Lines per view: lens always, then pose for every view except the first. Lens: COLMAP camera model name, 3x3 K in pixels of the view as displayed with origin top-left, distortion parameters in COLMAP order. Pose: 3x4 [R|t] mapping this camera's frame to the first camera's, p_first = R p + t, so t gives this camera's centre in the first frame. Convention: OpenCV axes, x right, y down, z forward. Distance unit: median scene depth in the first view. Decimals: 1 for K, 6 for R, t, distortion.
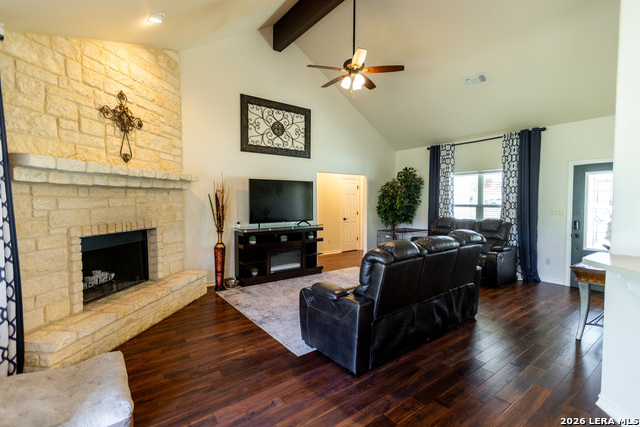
lens RADIAL K [[291.2, 0, 323.6], [0, 291.2, 212.1], [0, 0, 1]] dist [0.002589, 0.000638]
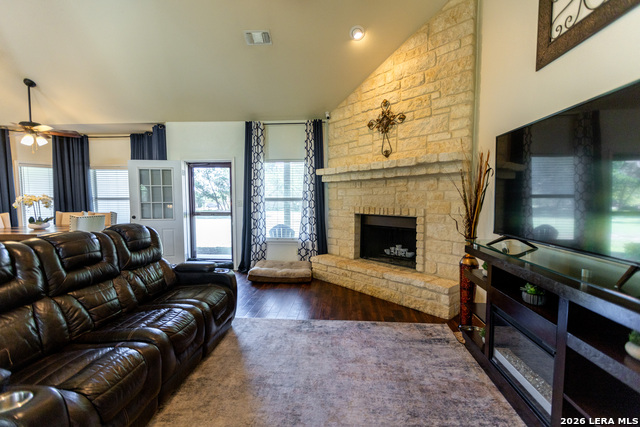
lens RADIAL K [[291.2, 0, 321.6], [0, 291.2, 217.5], [0, 0, 1]] dist [0.002589, 0.000638]
pose [[-0.662301, 0.052897, -0.747368, 0.307018], [-0.028600, 0.994993, 0.095769, -0.024797], [0.748692, 0.084803, -0.657472, 1.205392]]
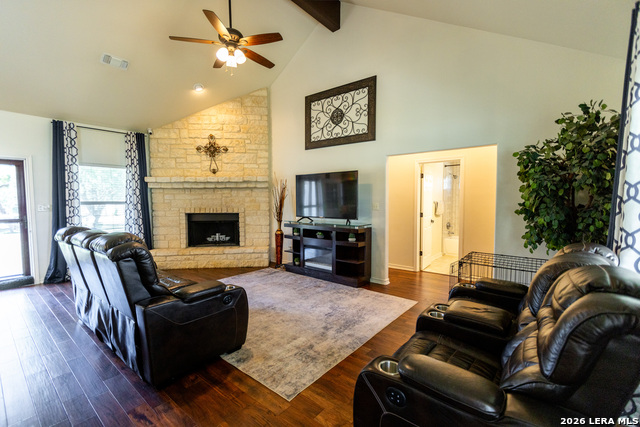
lens RADIAL K [[291.2, 0, 321.1], [0, 291.2, 215.7], [0, 0, 1]] dist [0.002589, 0.000638]
pose [[0.240163, 0.057839, -0.969008, 0.902410], [-0.039084, 0.997990, 0.049883, -0.023581], [0.969945, 0.025893, 0.241941, 0.905446]]
